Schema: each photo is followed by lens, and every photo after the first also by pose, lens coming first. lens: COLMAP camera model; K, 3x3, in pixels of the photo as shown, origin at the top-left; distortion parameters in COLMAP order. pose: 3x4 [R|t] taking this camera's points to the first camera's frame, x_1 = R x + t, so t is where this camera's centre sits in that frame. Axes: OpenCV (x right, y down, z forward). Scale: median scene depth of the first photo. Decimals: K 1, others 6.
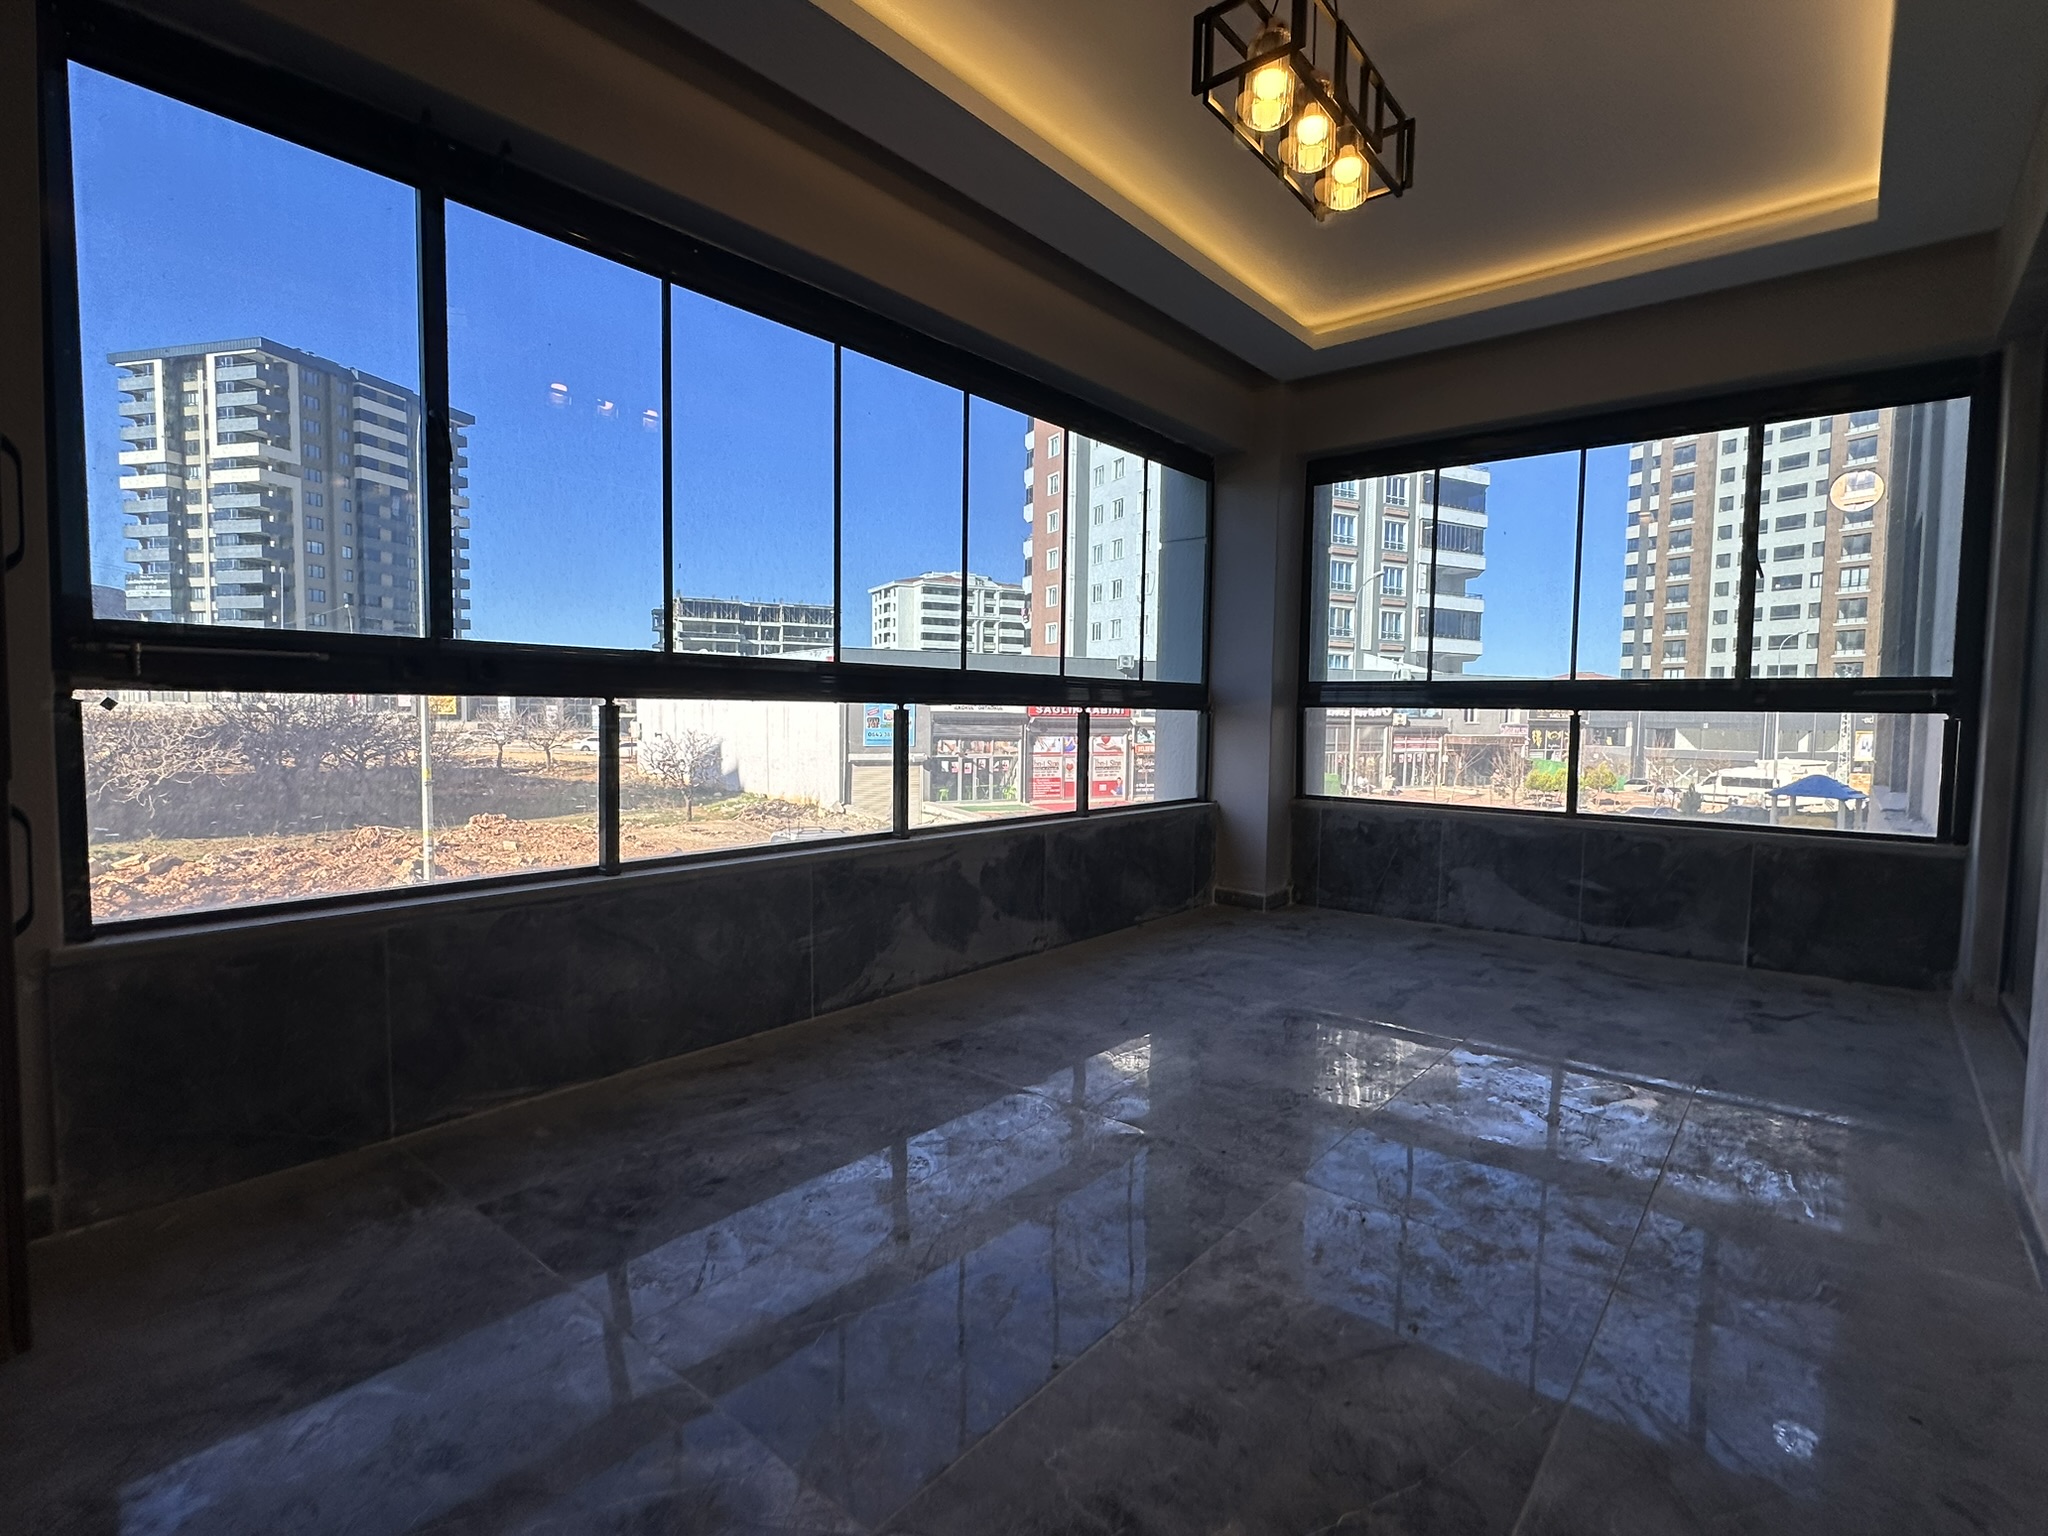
lens RADIAL K [[980.1, 0, 1026.0], [0, 980.1, 772.9], [0, 0, 1]] dist [-0.003386, -0.000368]
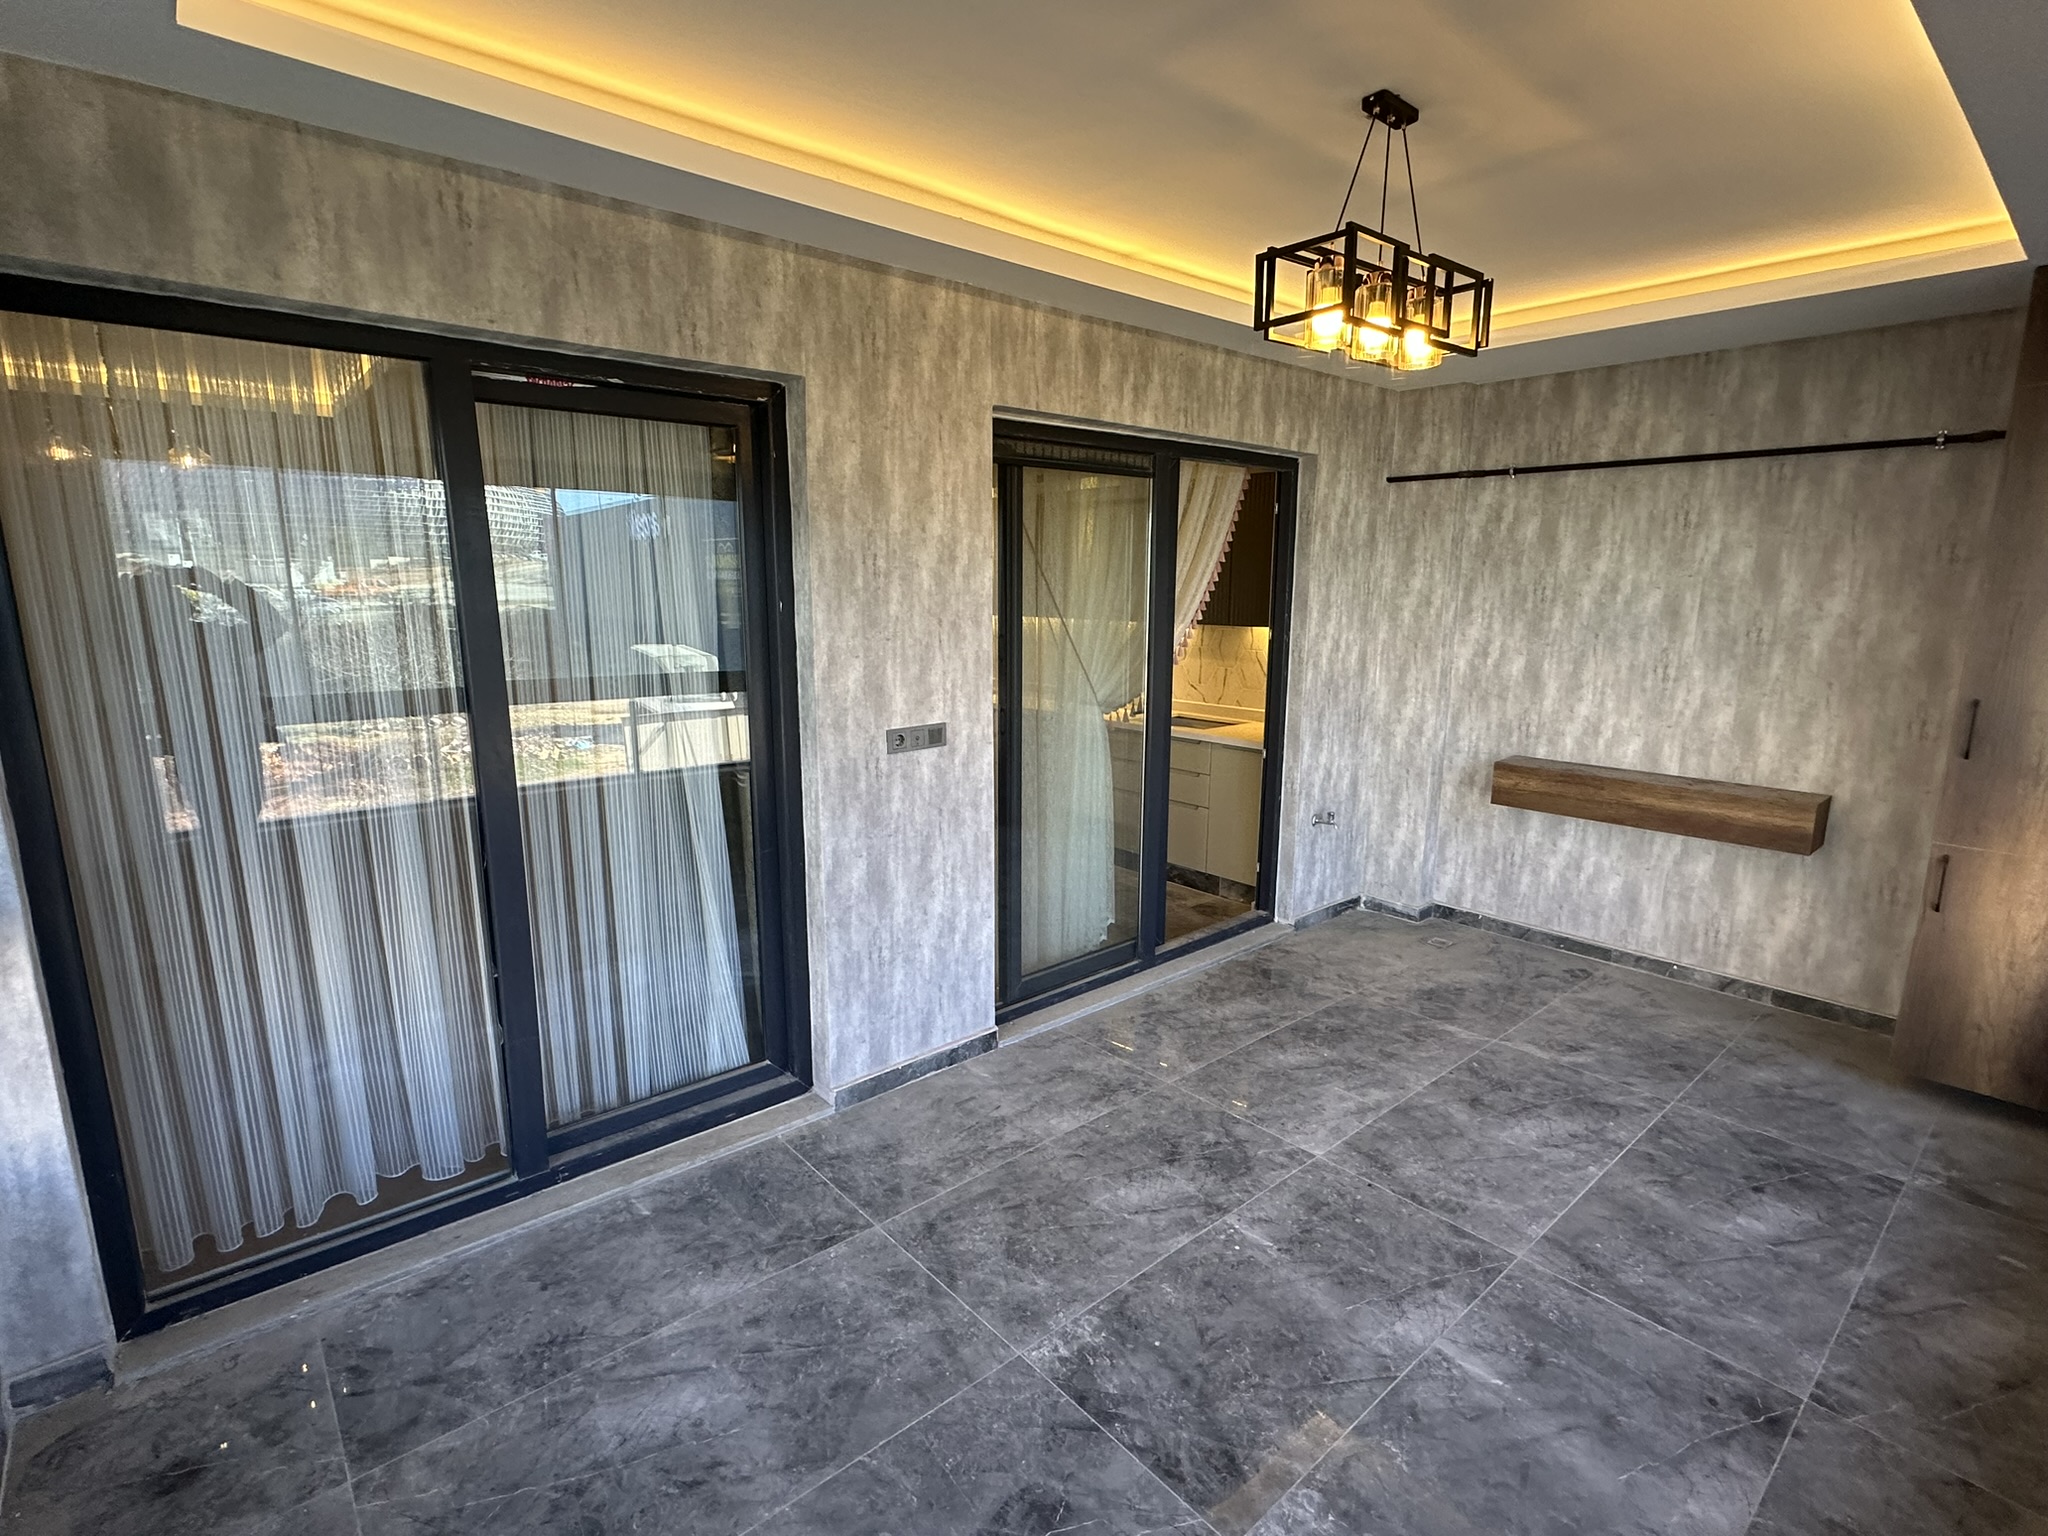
lens RADIAL K [[983.6, 0, 1023.4], [0, 983.6, 770.8], [0, 0, 1]] dist [-0.003720, 0.000727]
pose [[-0.986680, -0.046995, 0.155734, 0.342273], [-0.006365, 0.967780, 0.251719, -0.326524], [-0.162546, 0.247375, -0.955188, 1.564417]]
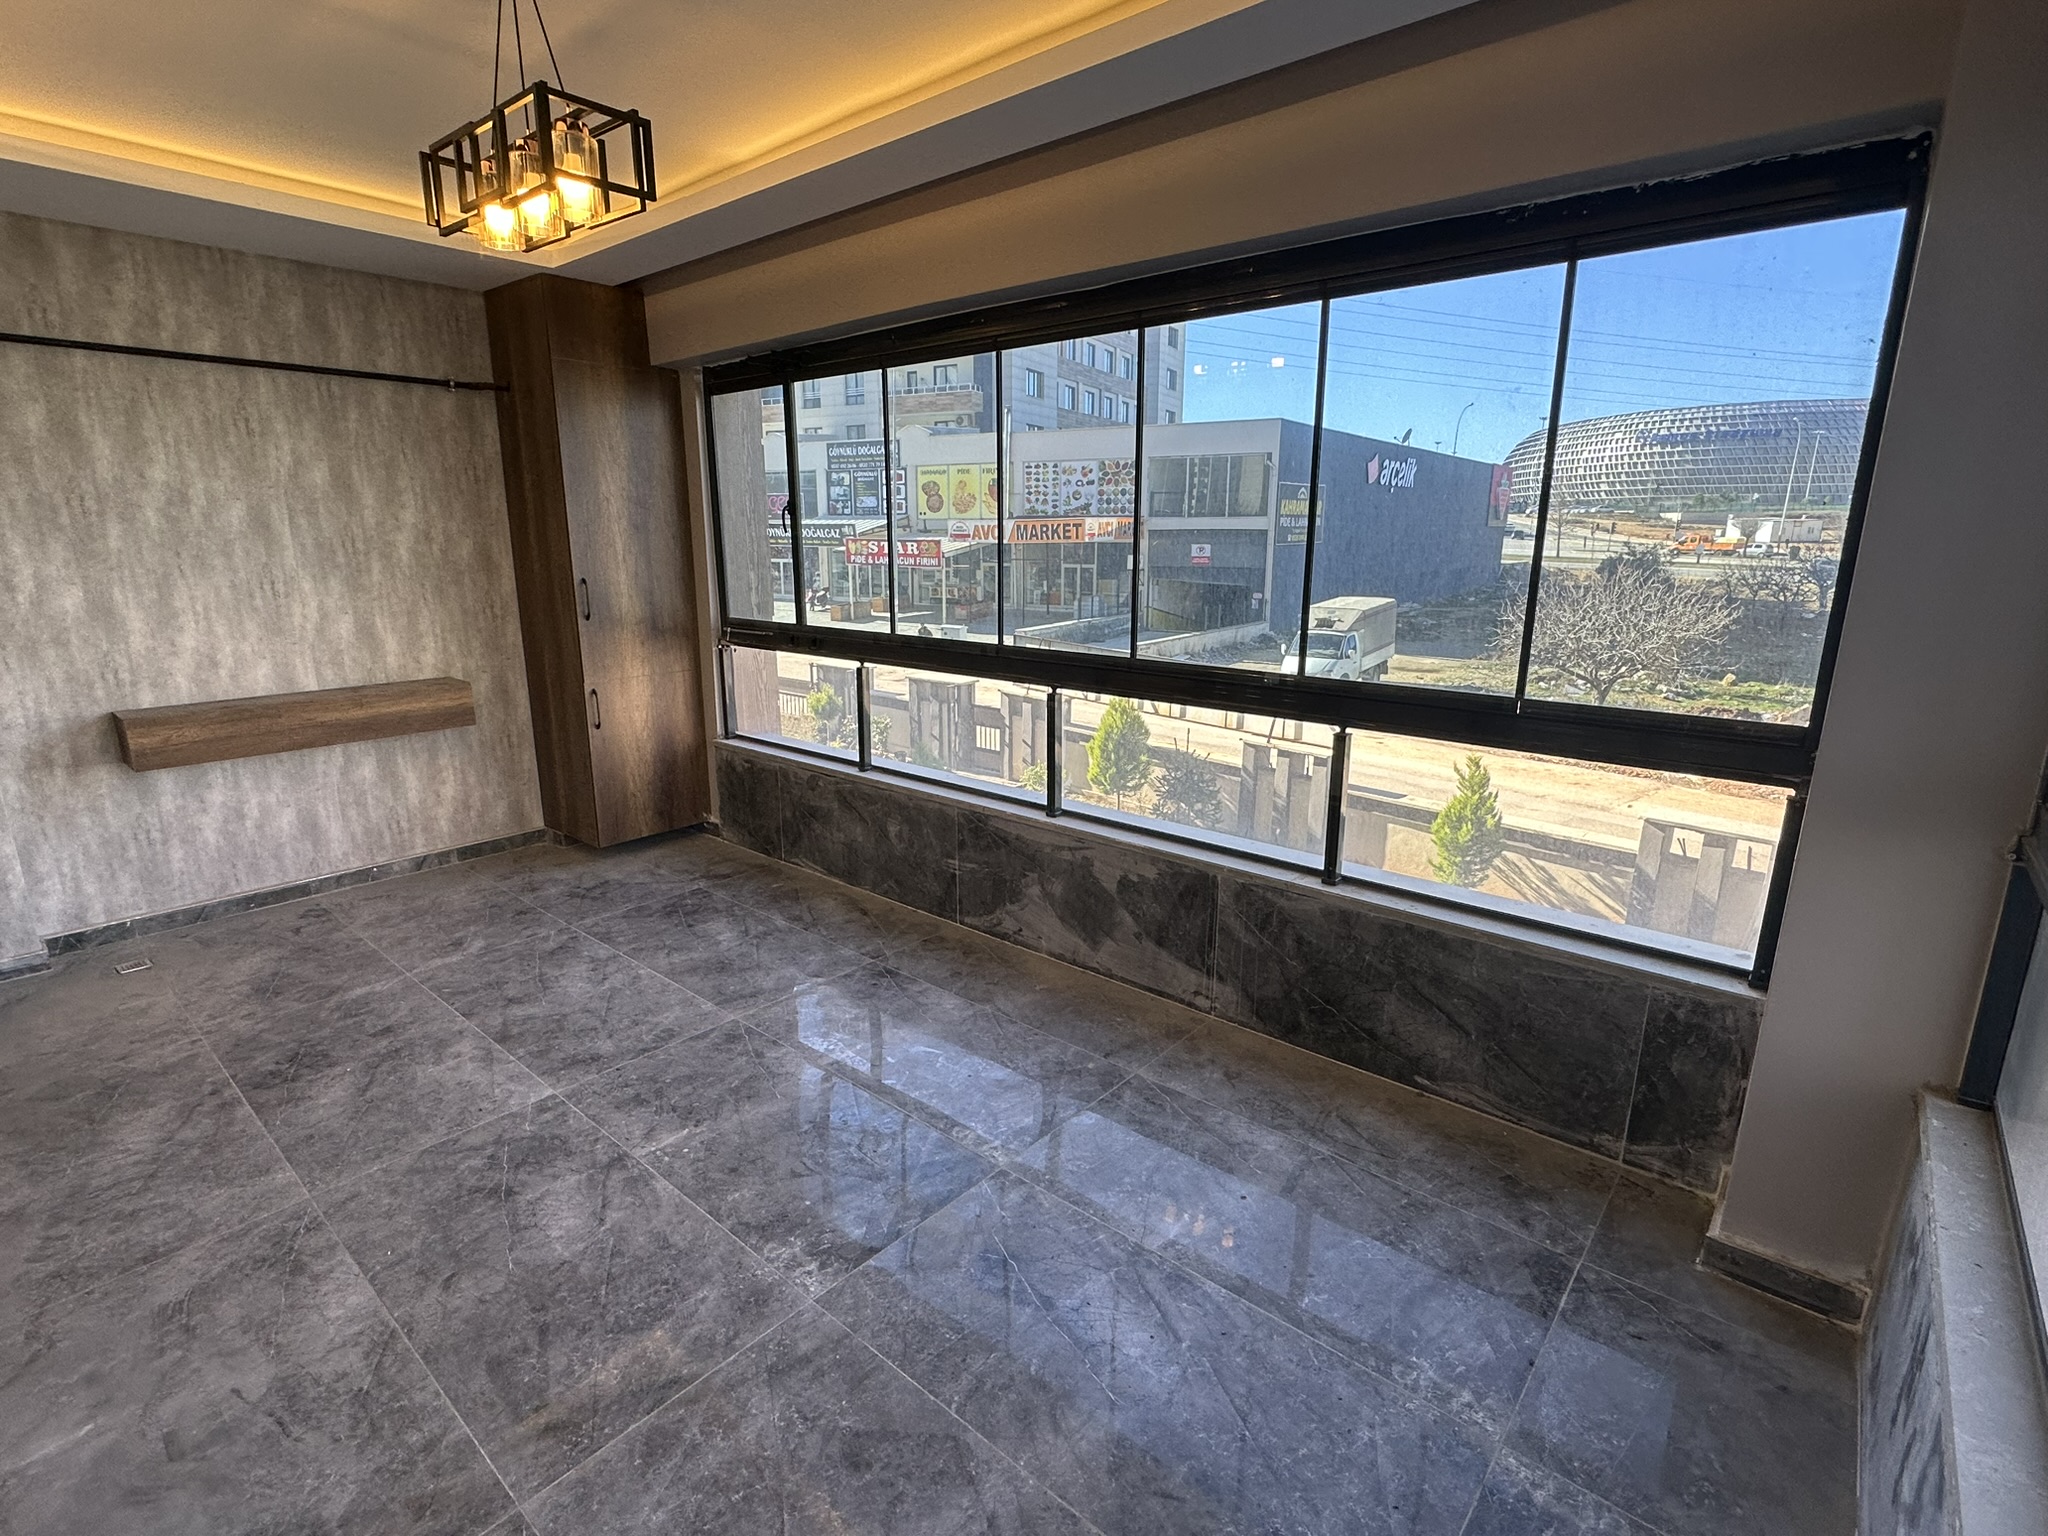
lens RADIAL K [[983.6, 0, 1023.4], [0, 983.6, 770.8], [0, 0, 1]] dist [-0.003720, 0.000727]
pose [[-0.019195, 0.225665, -0.974016, 1.007657], [-0.063404, 0.971960, 0.226438, -0.244706], [0.997803, 0.066103, -0.004348, 1.105365]]
